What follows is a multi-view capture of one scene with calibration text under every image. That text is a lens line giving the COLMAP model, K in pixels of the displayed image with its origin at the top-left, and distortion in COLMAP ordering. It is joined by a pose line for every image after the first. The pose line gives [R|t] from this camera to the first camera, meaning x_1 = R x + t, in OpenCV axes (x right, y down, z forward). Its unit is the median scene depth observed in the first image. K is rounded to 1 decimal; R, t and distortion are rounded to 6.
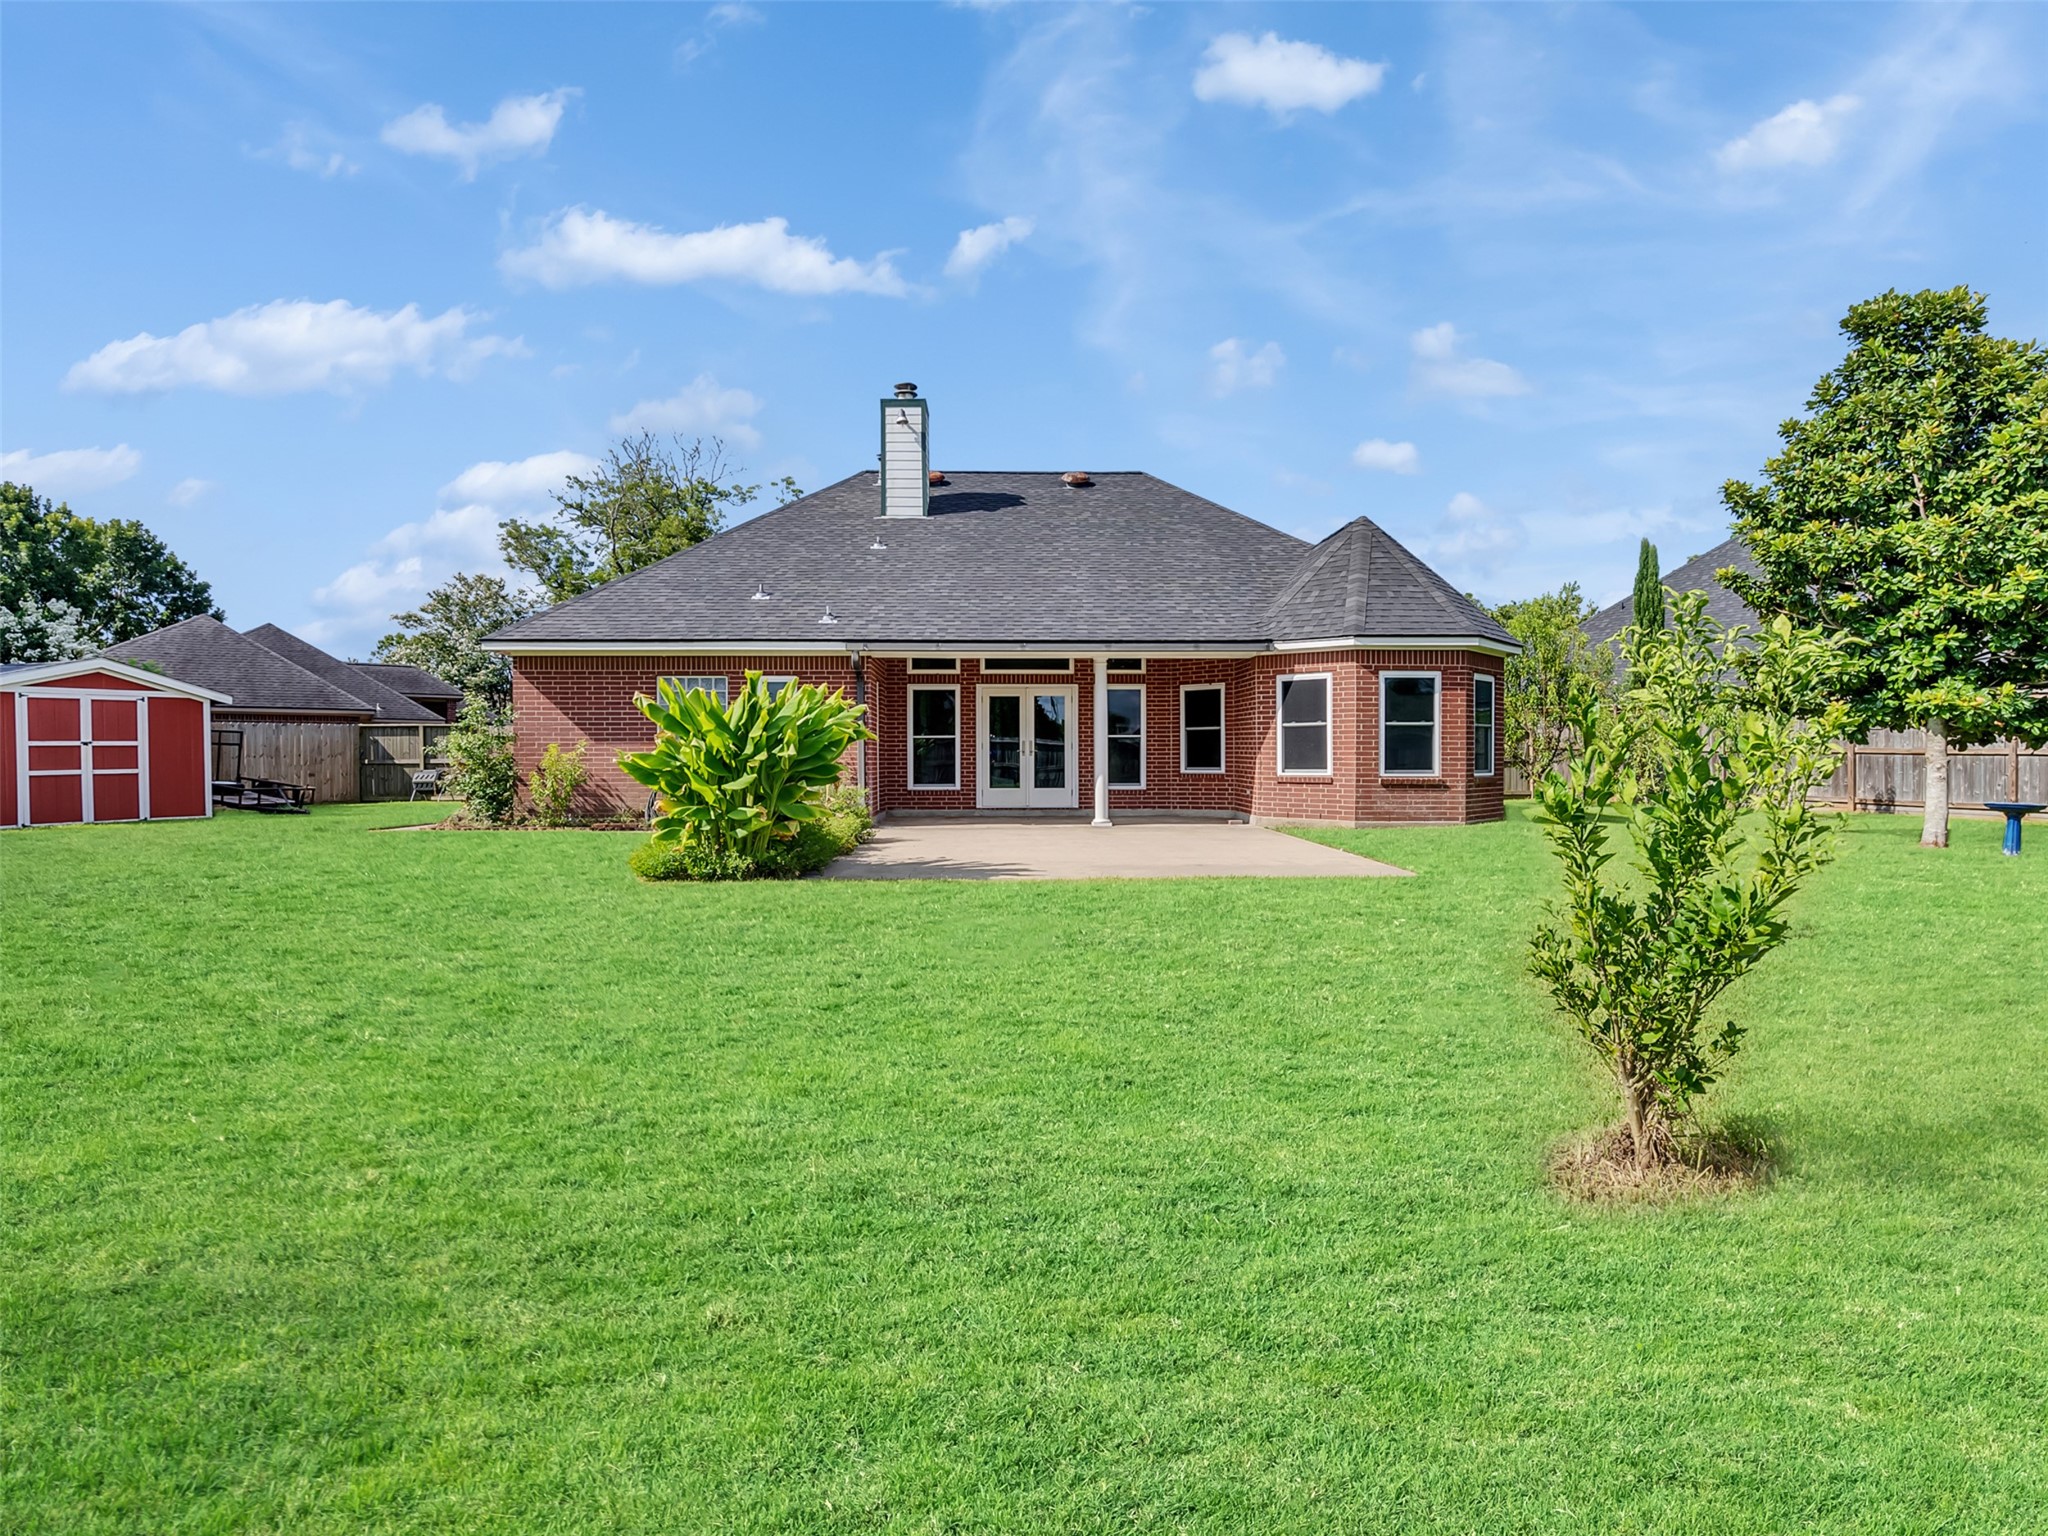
lens RADIAL K [[1047.3, 0, 1027.2], [0, 1047.3, 806.7], [0, 0, 1]] dist [-0.000765, -0.000016]
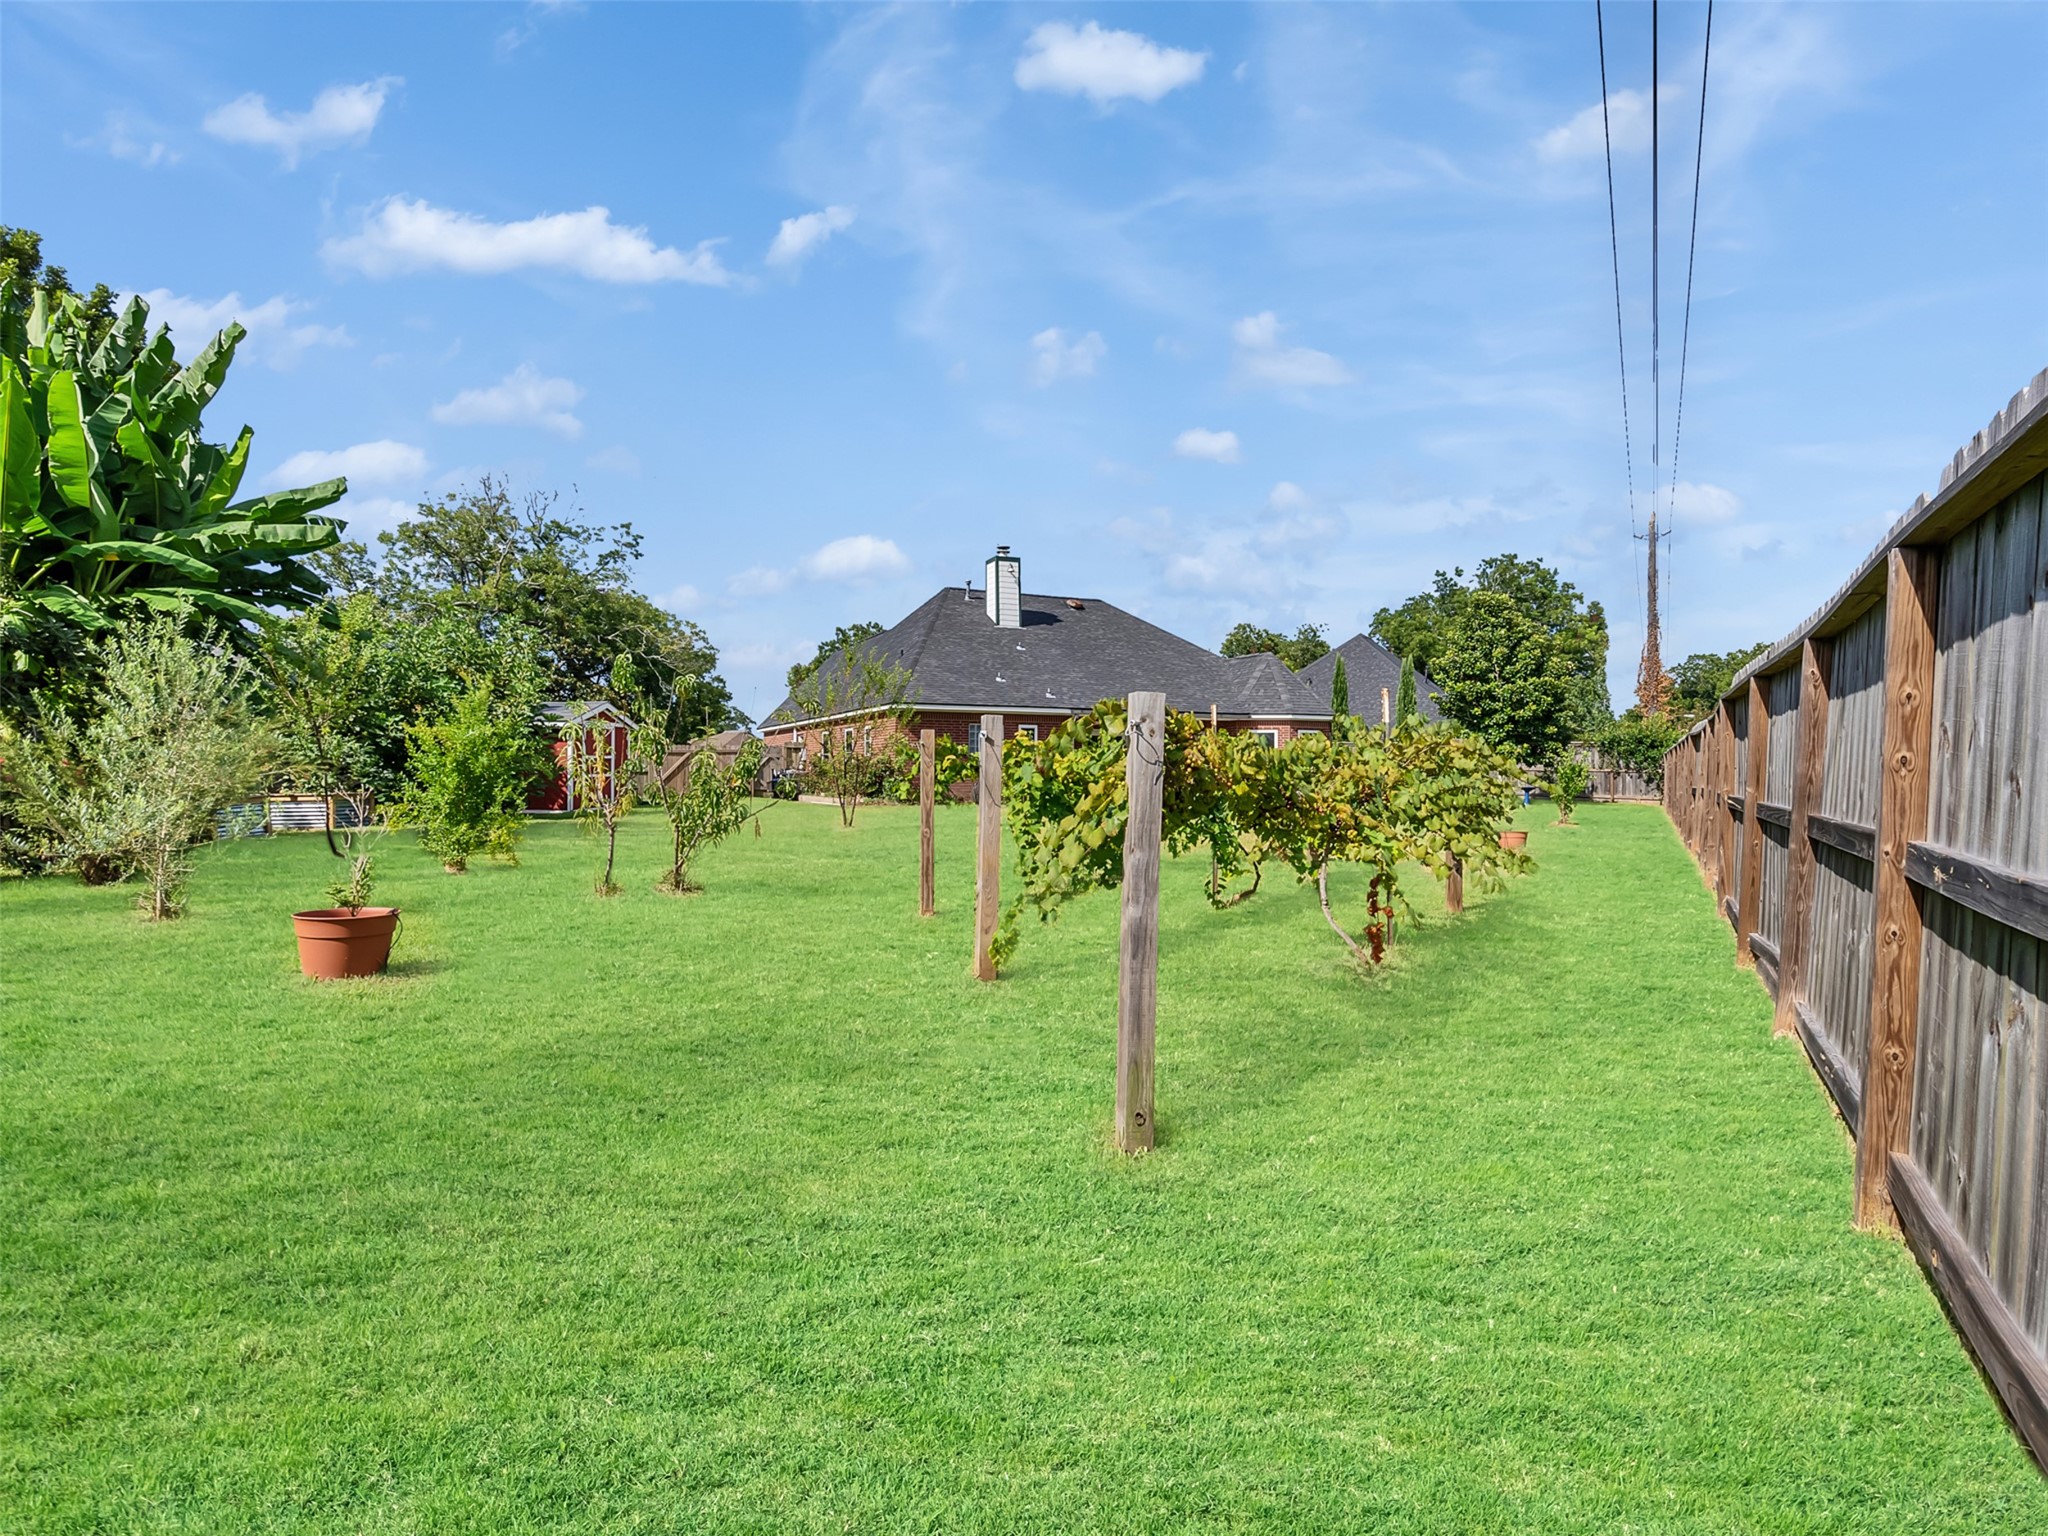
lens RADIAL K [[1047.3, 0, 1023.9], [0, 1047.3, 769.3], [0, 0, 1]] dist [-0.000765, -0.000016]
pose [[1.000000, -0.000090, 0.000495, 0.442382], [0.000090, 1.000000, -0.000035, -0.067295], [-0.000495, 0.000035, 1.000000, -0.000091]]
